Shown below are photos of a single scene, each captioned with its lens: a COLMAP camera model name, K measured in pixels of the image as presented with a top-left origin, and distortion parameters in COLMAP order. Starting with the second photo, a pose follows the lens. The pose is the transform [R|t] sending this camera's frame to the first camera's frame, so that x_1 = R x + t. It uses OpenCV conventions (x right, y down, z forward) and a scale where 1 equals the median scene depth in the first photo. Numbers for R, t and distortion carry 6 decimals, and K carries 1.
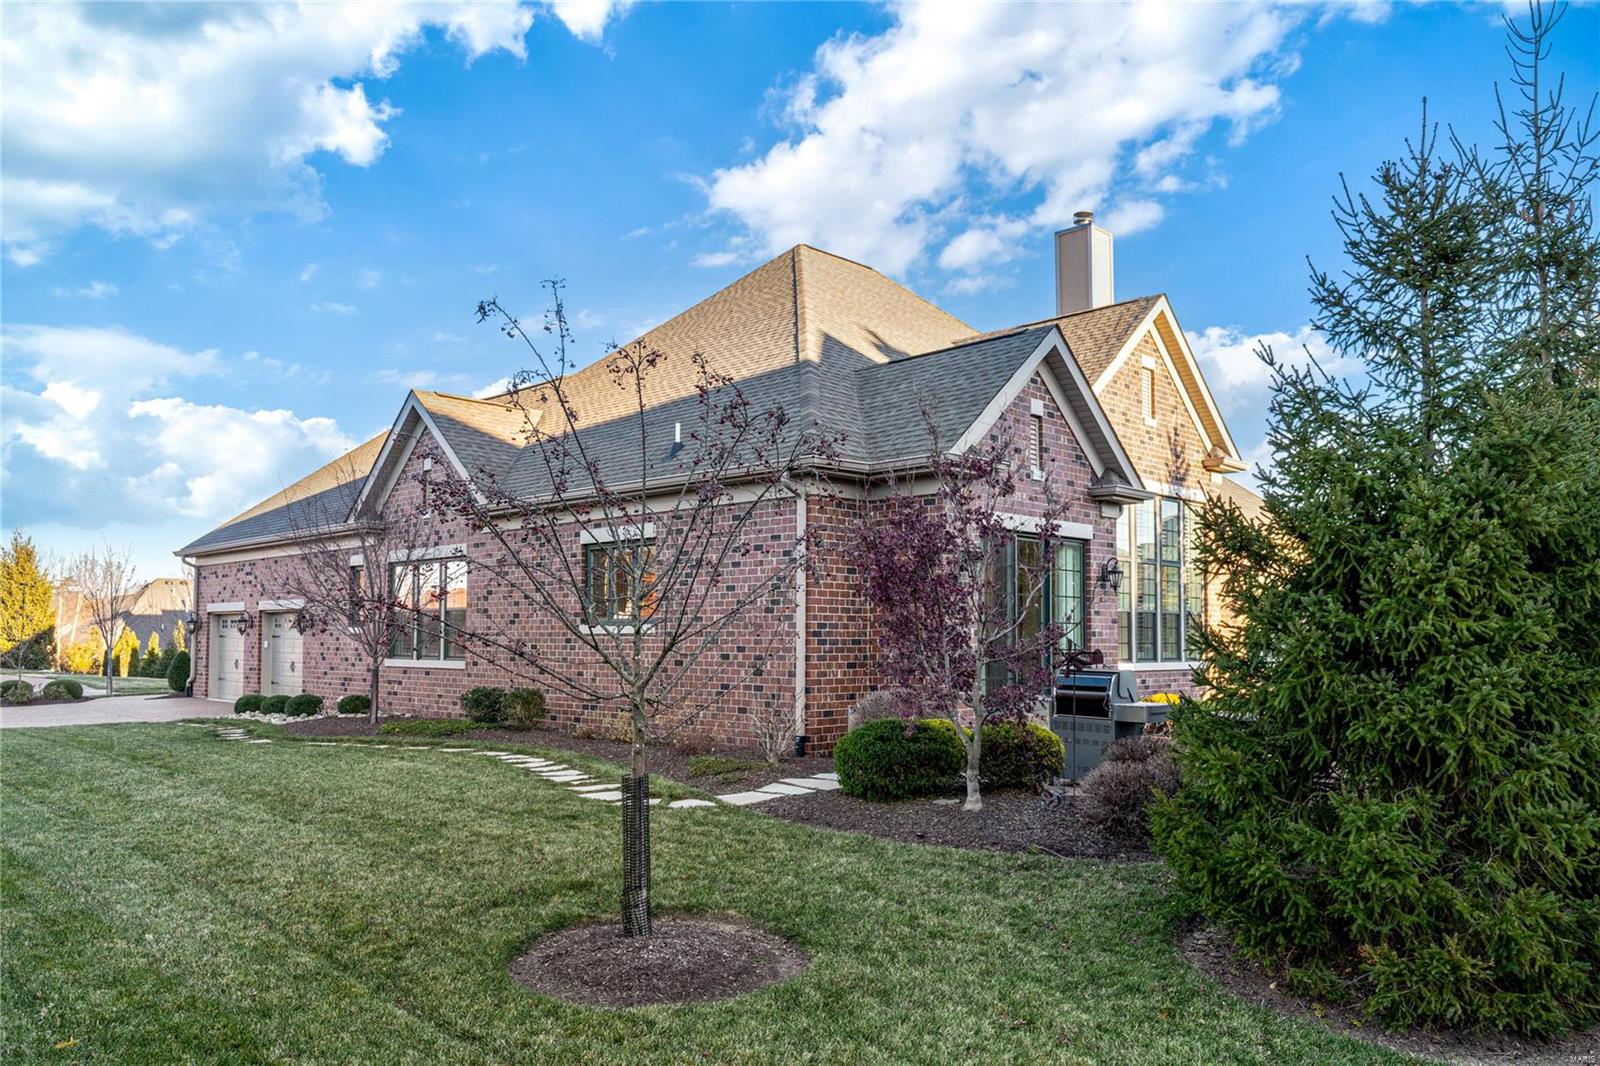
lens RADIAL K [[1100.1, 0, 824.1], [0, 1100.1, 536.3], [0, 0, 1]] dist [-0.002288, 0.000687]
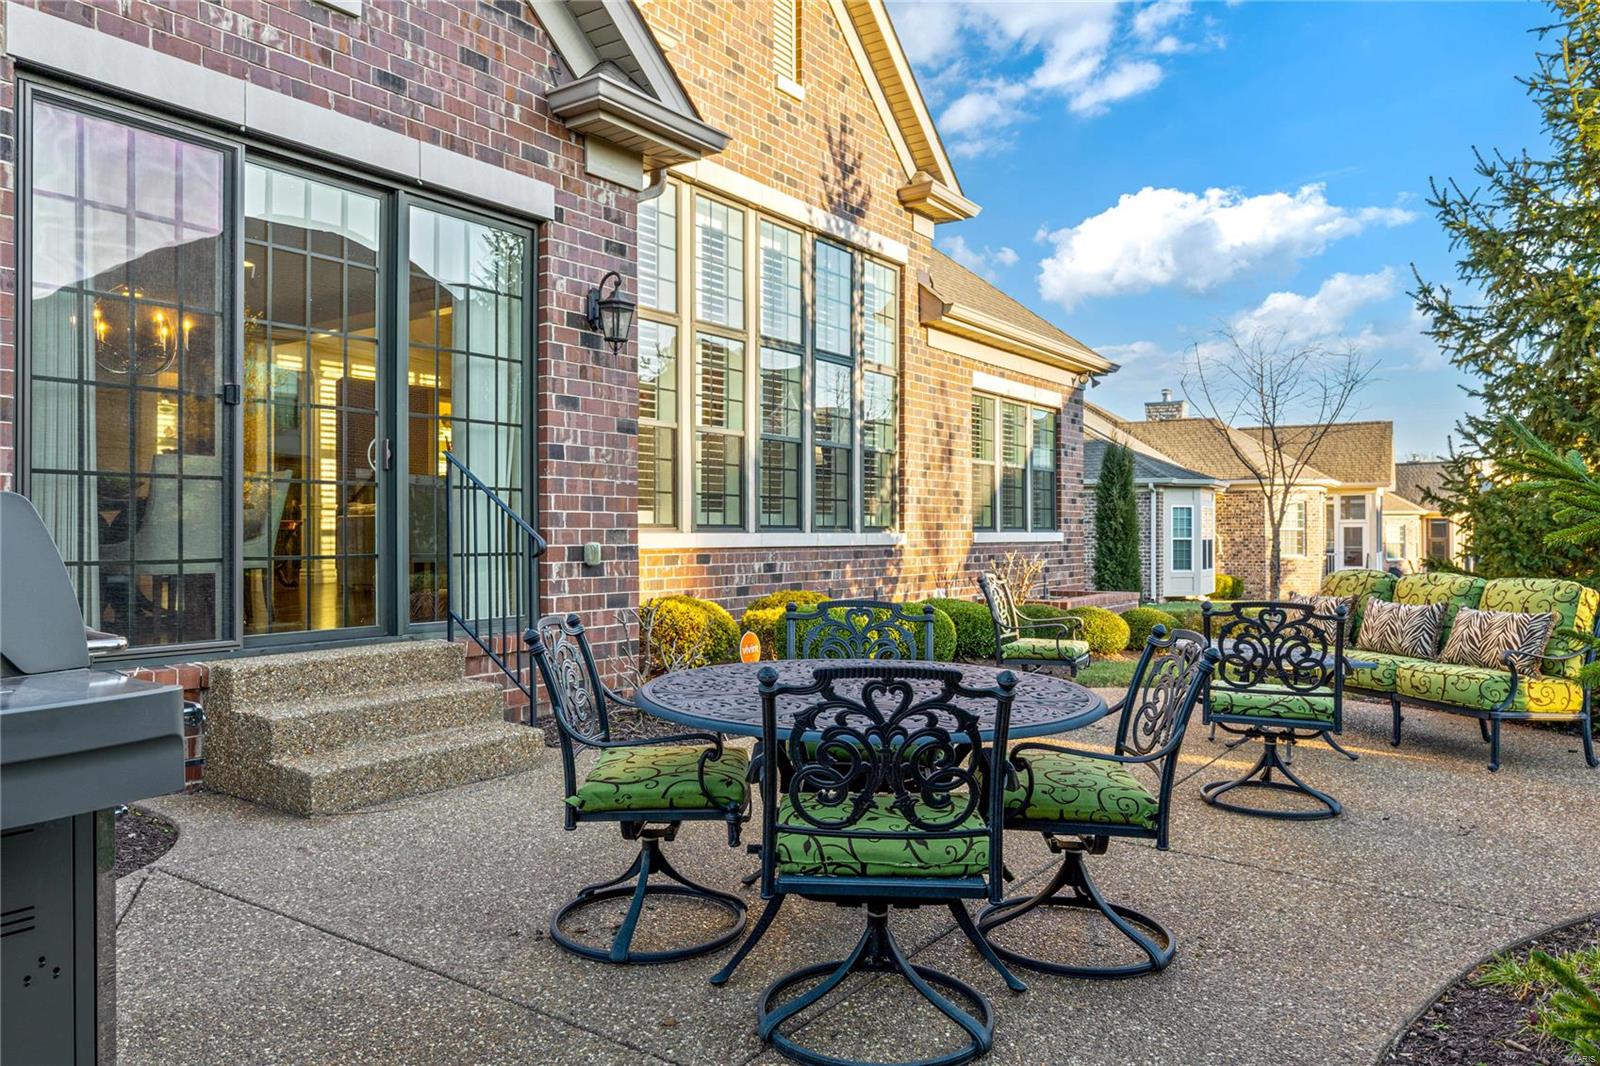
lens RADIAL K [[1100.1, 0, 824.1], [0, 1100.1, 536.3], [0, 0, 1]] dist [-0.002288, 0.000687]
pose [[0.982566, -0.018676, 0.184972, 0.255326], [0.001433, 0.995673, 0.092916, 0.078602], [-0.185907, -0.091031, 0.978341, 0.551651]]
